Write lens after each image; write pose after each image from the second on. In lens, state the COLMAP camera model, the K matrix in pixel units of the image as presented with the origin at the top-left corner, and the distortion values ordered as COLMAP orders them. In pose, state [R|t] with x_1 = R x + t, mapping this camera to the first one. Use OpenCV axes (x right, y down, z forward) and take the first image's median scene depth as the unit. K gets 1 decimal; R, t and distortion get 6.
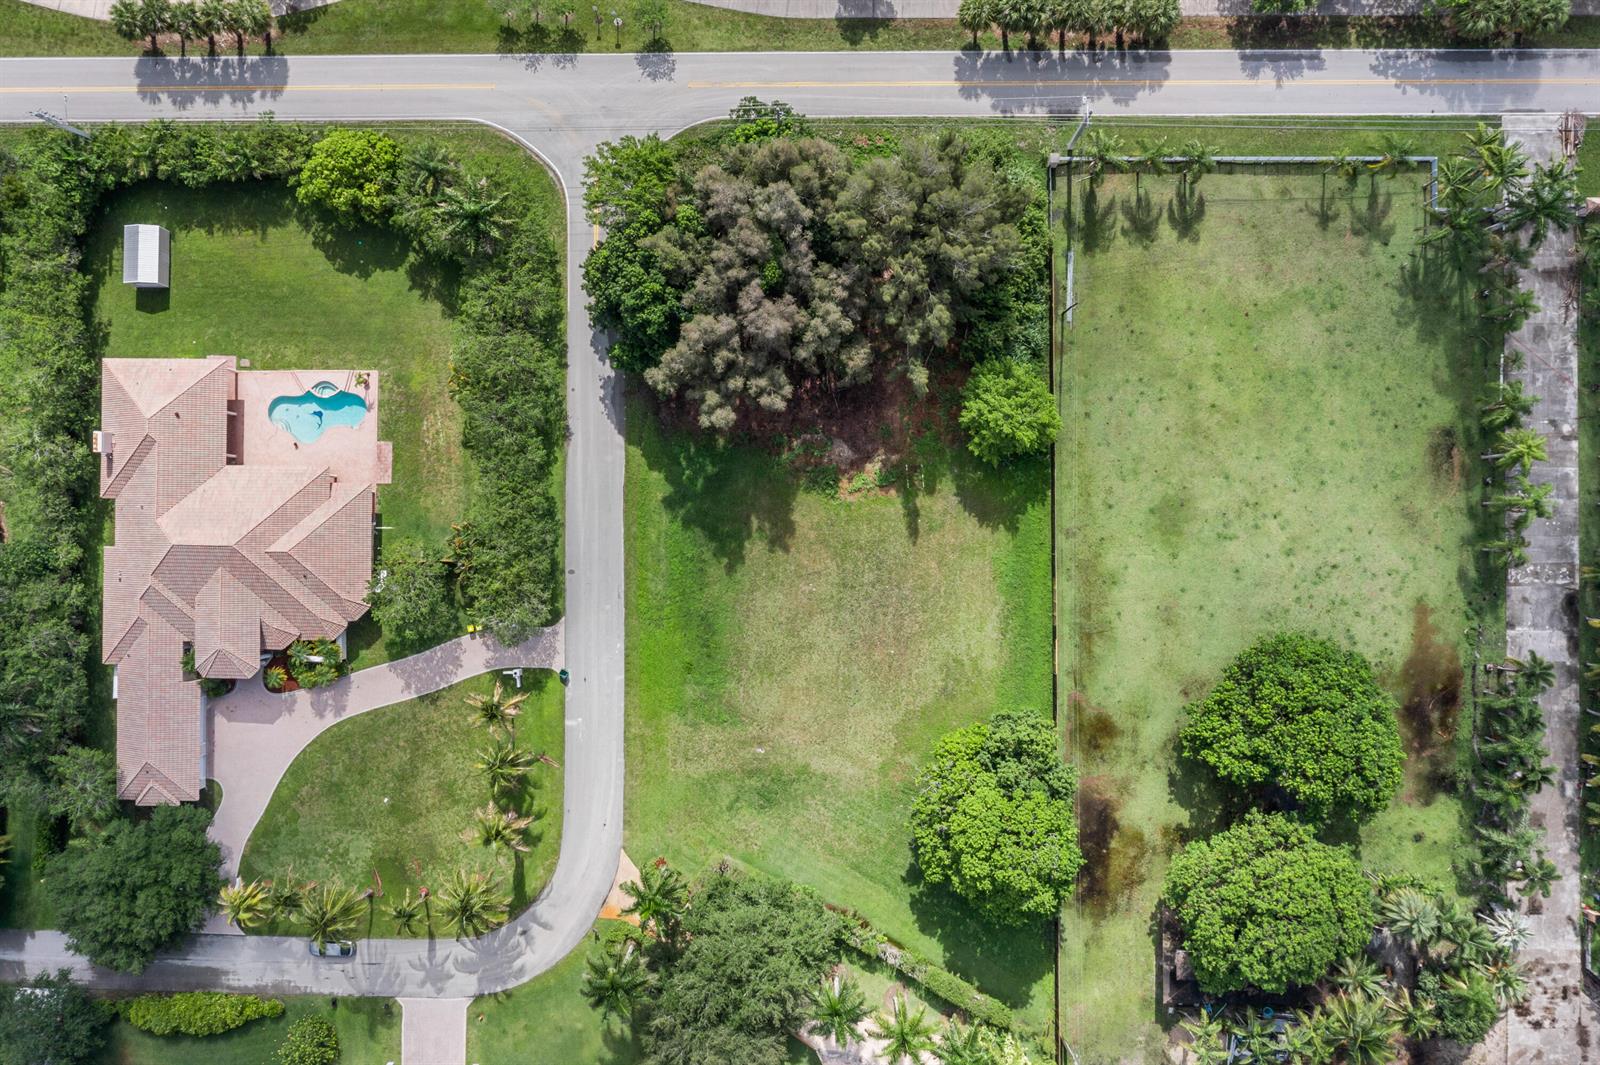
lens RADIAL K [[1280.3, 0, 800.0], [0, 1280.3, 532.5], [0, 0, 1]] dist [0.011990, 0.008467]
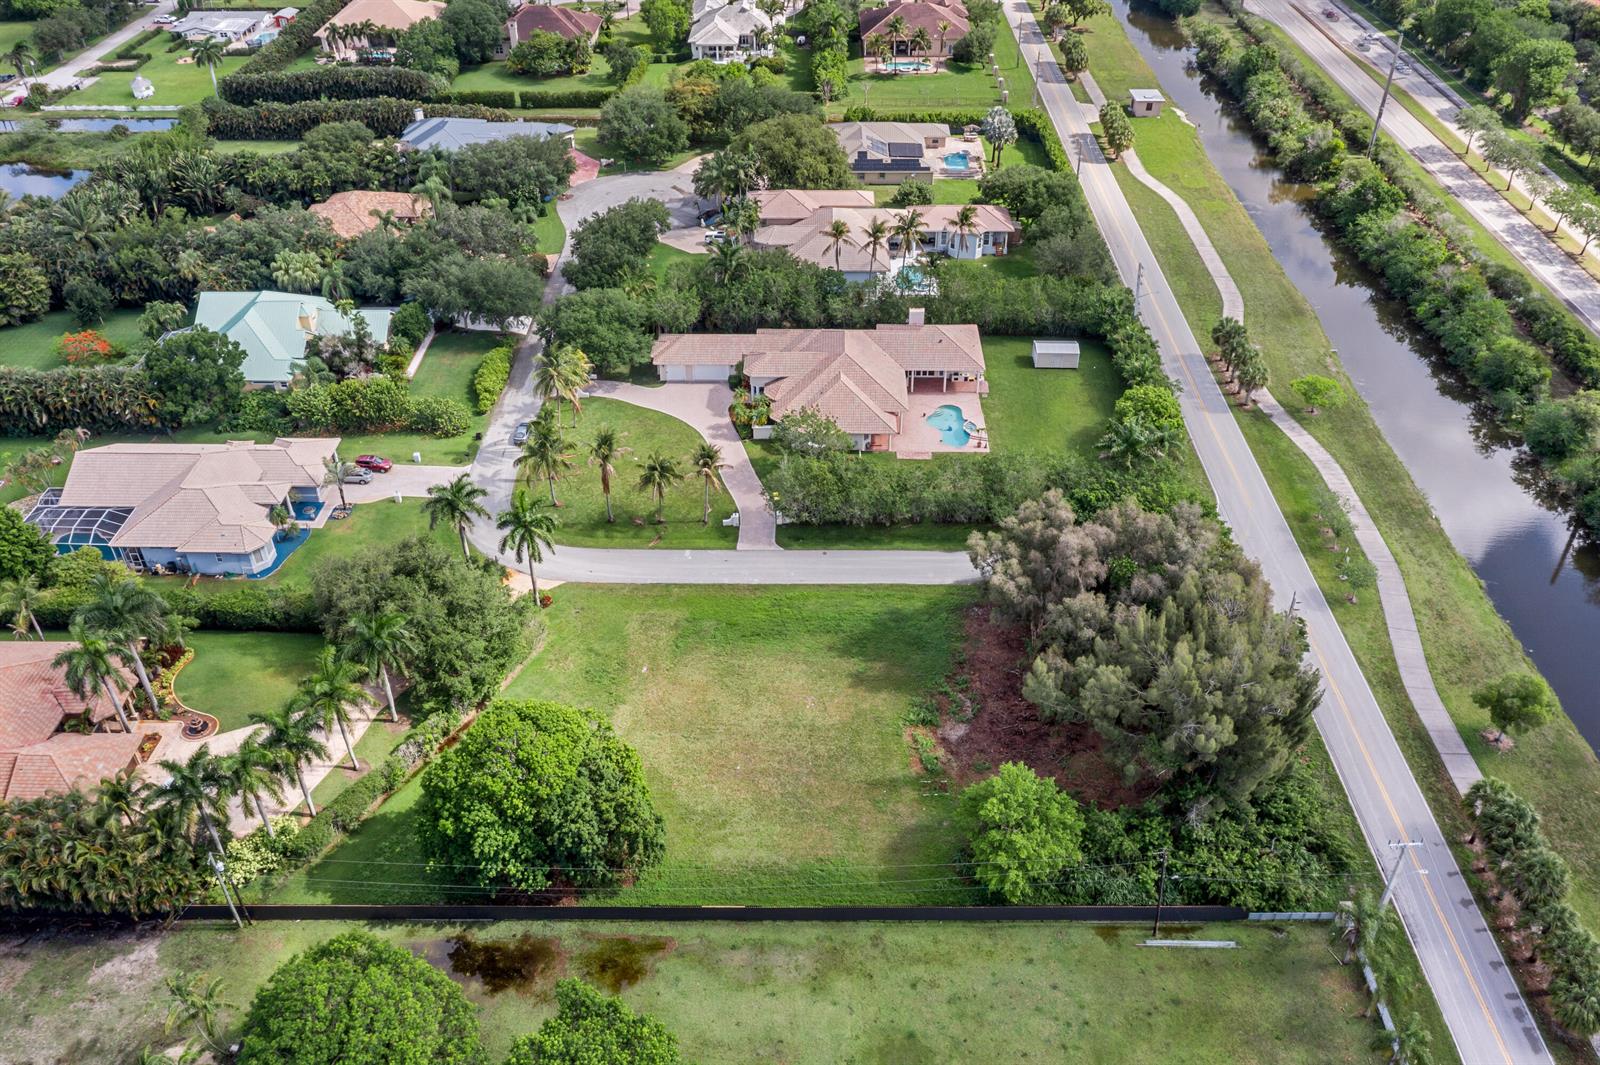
lens RADIAL K [[1280.3, 0, 800.0], [0, 1280.3, 532.5], [0, 0, 1]] dist [0.011990, 0.008467]
pose [[-0.010077, 0.618362, -0.785829, 0.678997], [-0.999790, 0.007778, 0.018941, 0.031285], [0.017825, 0.785855, 0.618154, 0.310801]]
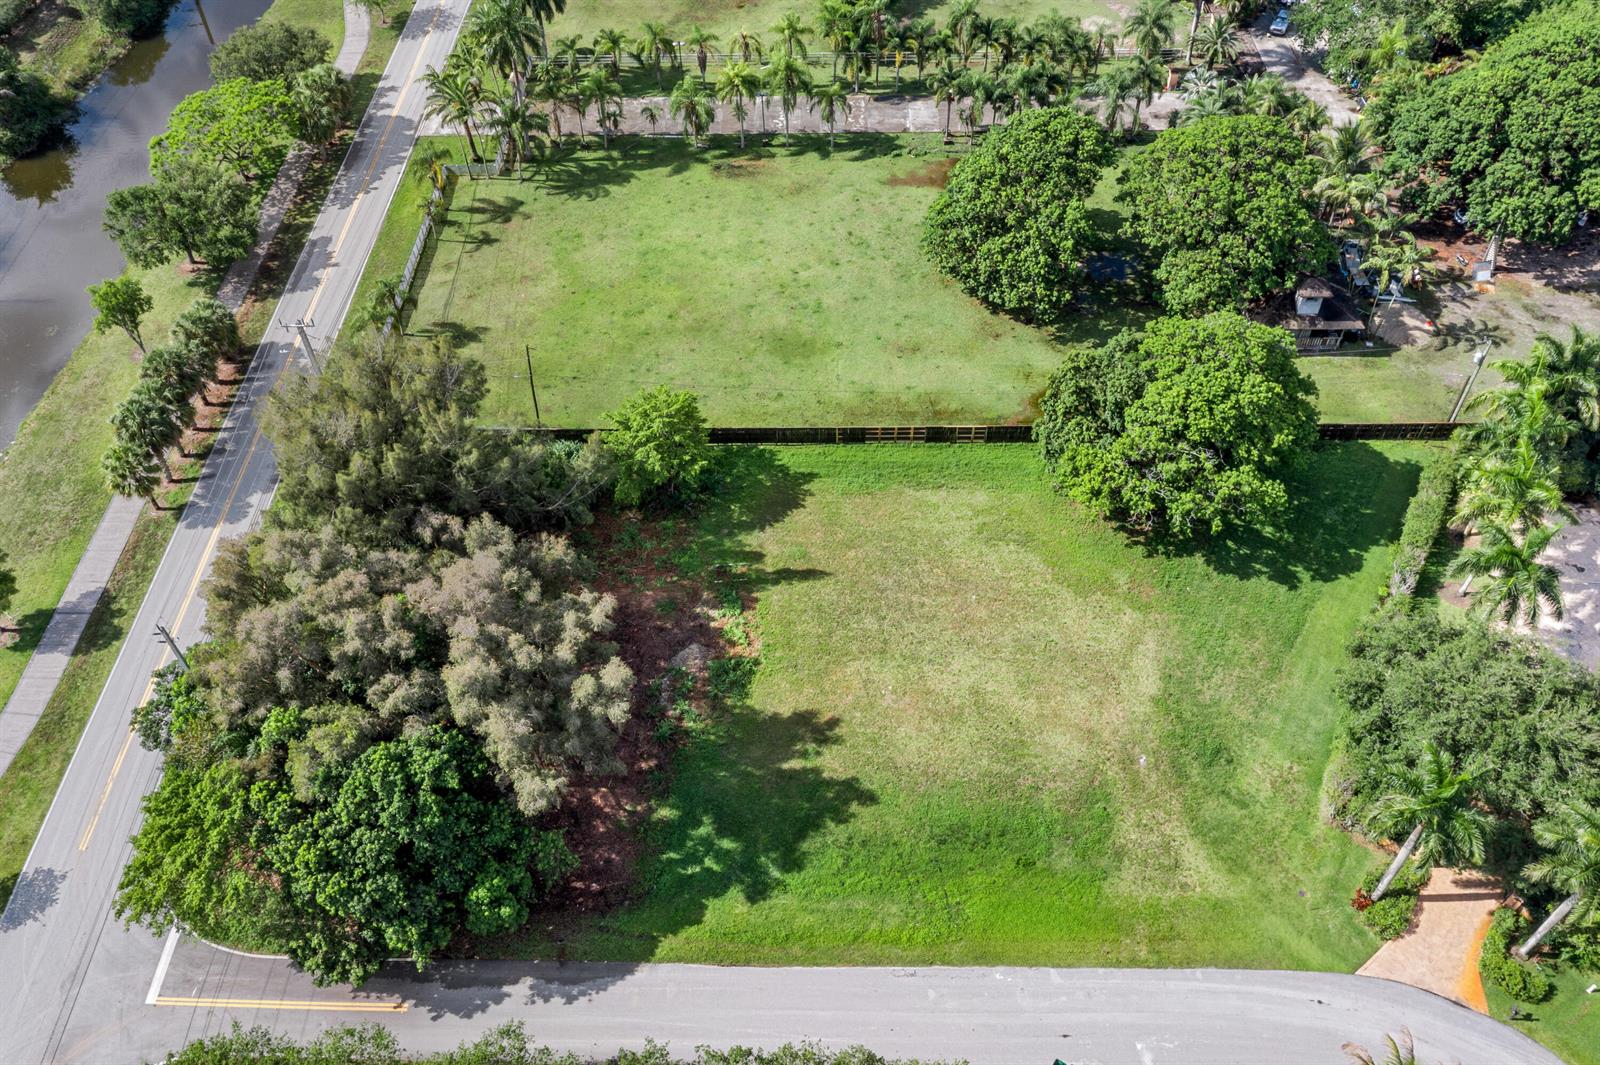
lens RADIAL K [[1280.3, 0, 800.0], [0, 1280.3, 532.5], [0, 0, 1]] dist [0.011990, 0.008467]
pose [[0.017093, -0.740020, 0.672367, -0.386299], [0.999682, 0.000177, -0.025219, 0.013580], [0.018543, 0.672584, 0.739788, 0.440828]]
